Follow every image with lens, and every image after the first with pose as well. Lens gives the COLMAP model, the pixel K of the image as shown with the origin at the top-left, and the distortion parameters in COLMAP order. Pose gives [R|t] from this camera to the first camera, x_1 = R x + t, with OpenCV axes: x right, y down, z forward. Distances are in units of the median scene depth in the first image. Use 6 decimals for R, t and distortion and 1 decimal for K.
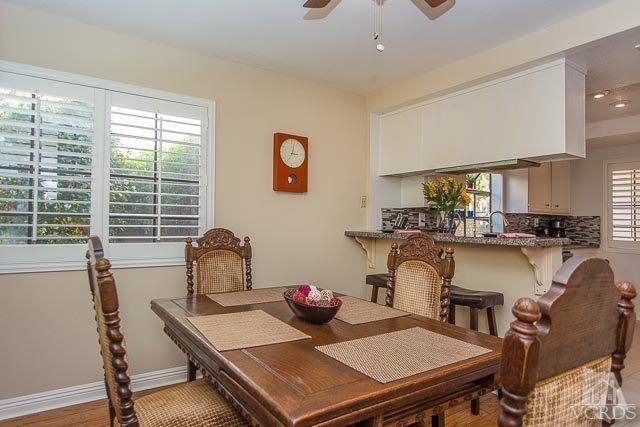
lens RADIAL K [[430.8, 0, 320.3], [0, 430.8, 204.1], [0, 0, 1]] dist [-0.008205, -0.001837]
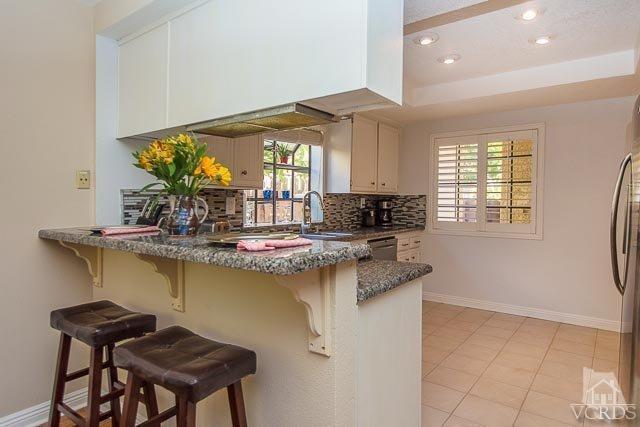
lens RADIAL K [[392.9, 0, 320.0], [0, 392.9, 213.5], [0, 0, 1]] dist [0.000002, -0.000109]
pose [[0.952709, -0.027406, 0.302645, 0.182780], [0.003630, 0.996880, 0.078844, -0.000074], [-0.303862, -0.074017, 0.949837, 0.271207]]
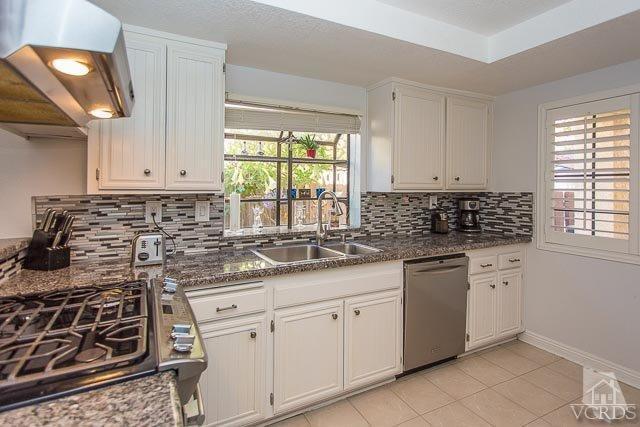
lens RADIAL K [[309.6, 0, 321.7], [0, 309.6, 184.5], [0, 0, 1]] dist [0.012427, 0.000167]
pose [[0.985078, -0.018032, -0.171162, 0.431196], [0.024425, 0.999078, 0.035319, -0.008533], [0.170367, -0.038973, 0.984610, 0.500284]]
